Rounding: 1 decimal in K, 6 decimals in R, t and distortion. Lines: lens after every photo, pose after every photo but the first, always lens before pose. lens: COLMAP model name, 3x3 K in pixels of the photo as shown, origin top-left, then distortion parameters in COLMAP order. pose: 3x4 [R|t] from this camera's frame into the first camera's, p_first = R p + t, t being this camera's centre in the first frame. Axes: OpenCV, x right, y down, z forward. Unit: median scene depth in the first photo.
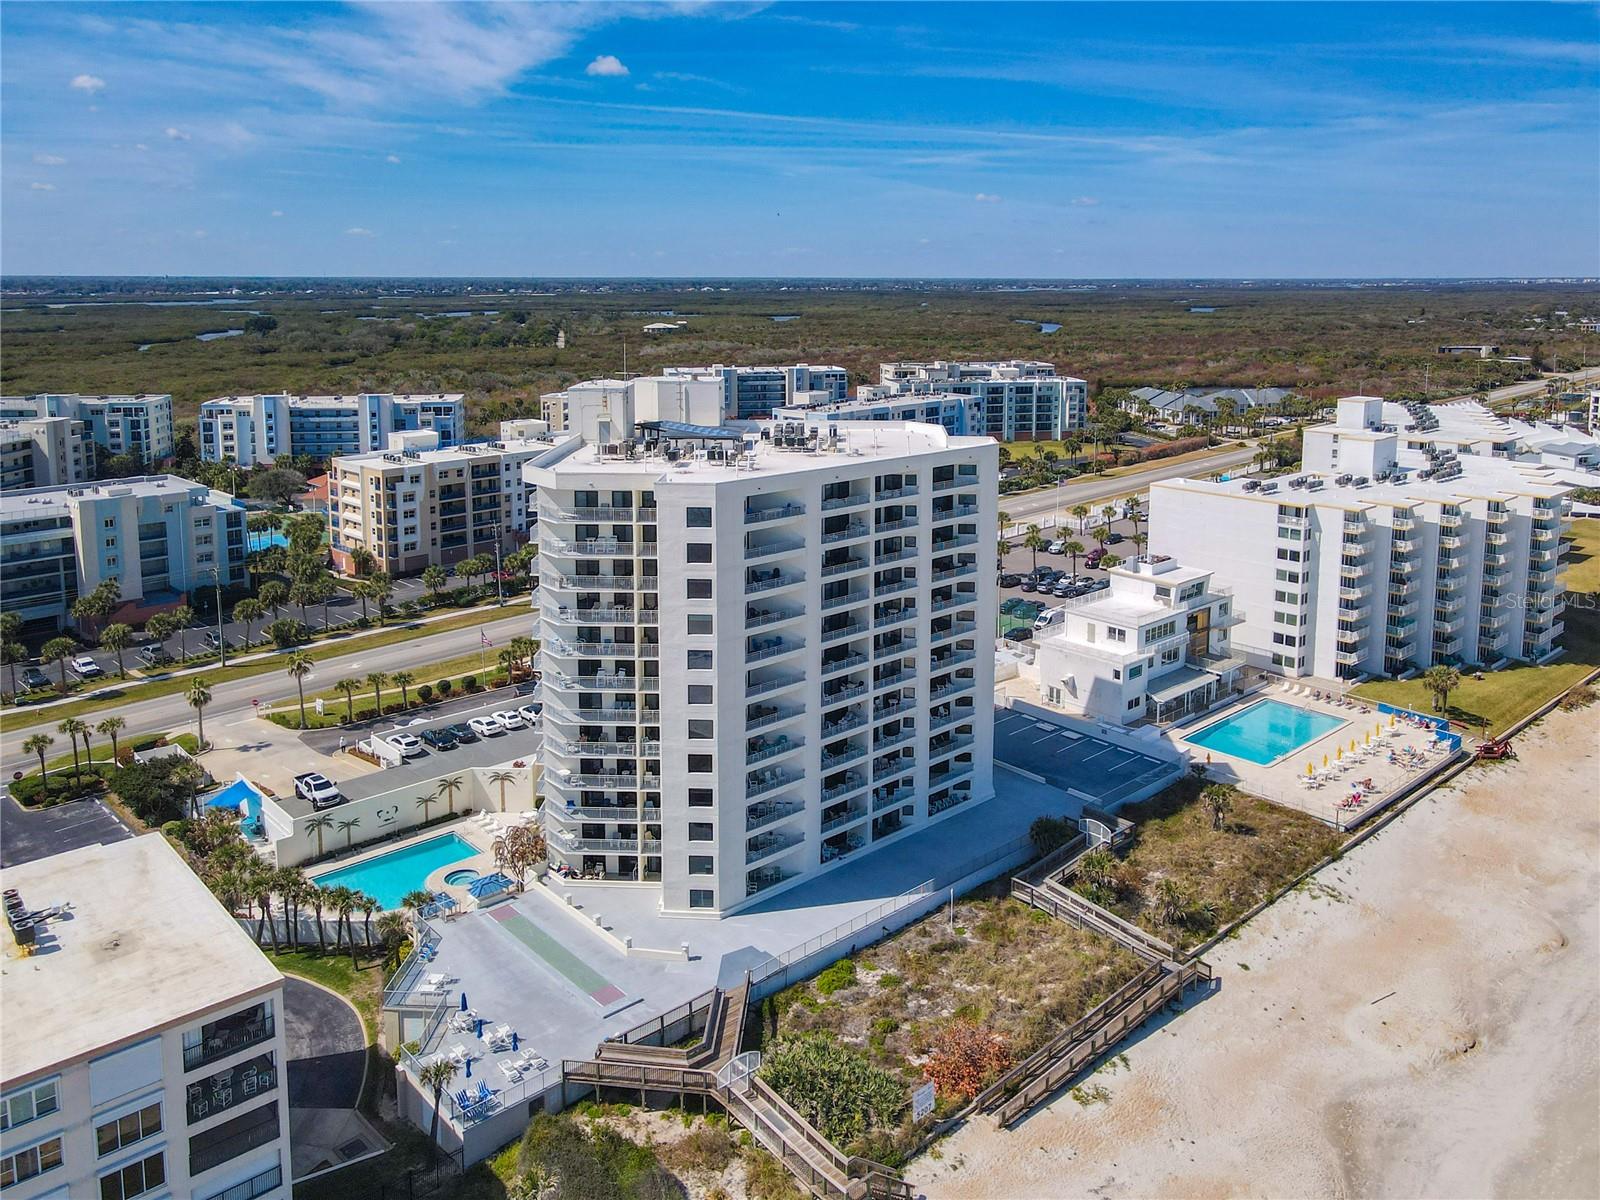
lens RADIAL K [[1209.1, 0, 792.4], [0, 1209.1, 637.6], [0, 0, 1]] dist [0.010234, 0.009222]
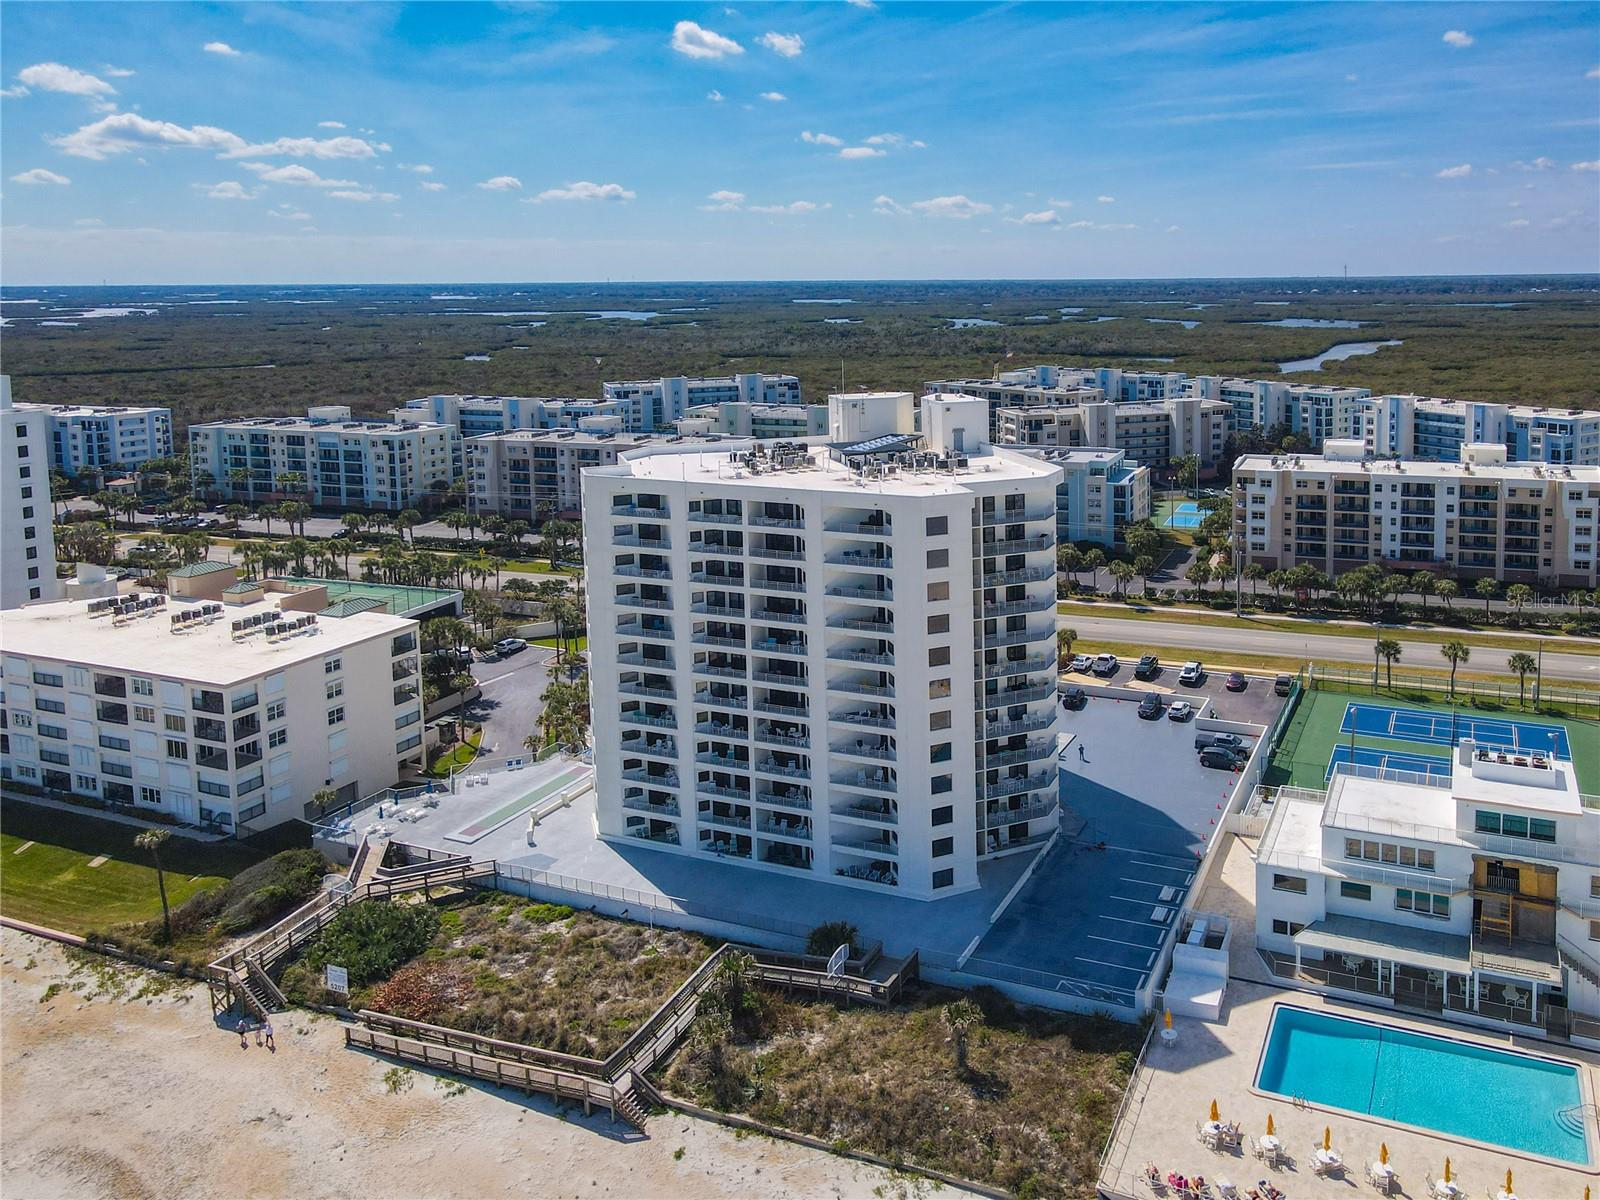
lens RADIAL K [[1194.1, 0, 972.1], [0, 1194.1, 496.1], [0, 0, 1]] dist [0.011977, -0.004341]
pose [[0.443666, 0.158643, -0.882039, 0.929397], [-0.249930, 0.967062, 0.048220, -0.206774], [0.860636, 0.199054, 0.468703, 0.593217]]
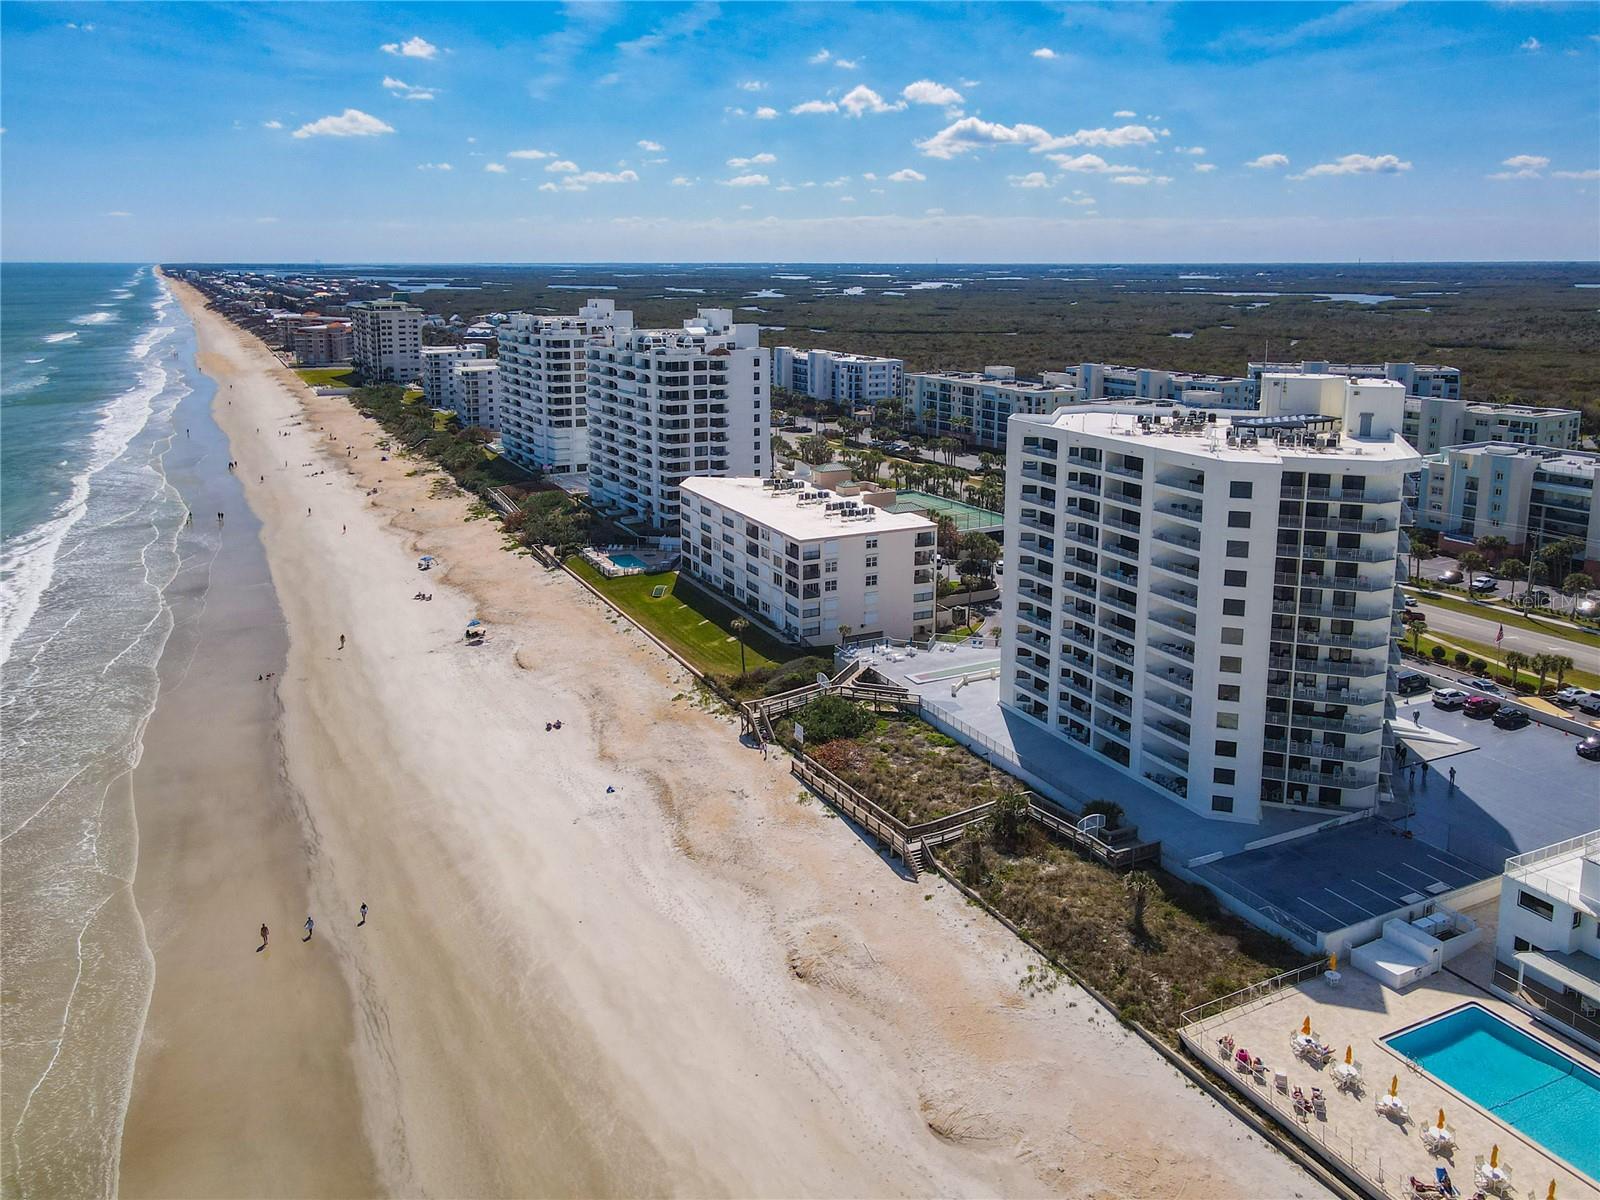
lens RADIAL K [[1139.6, 0, 800.0], [0, 1139.6, 600.0], [0, 0, 1]] dist [0.006357, 0.012548]
pose [[-0.267482, 0.274847, -0.923533, 1.122250], [-0.276687, 0.896182, 0.346844, -0.274667], [0.922983, 0.348304, -0.163666, 0.815136]]
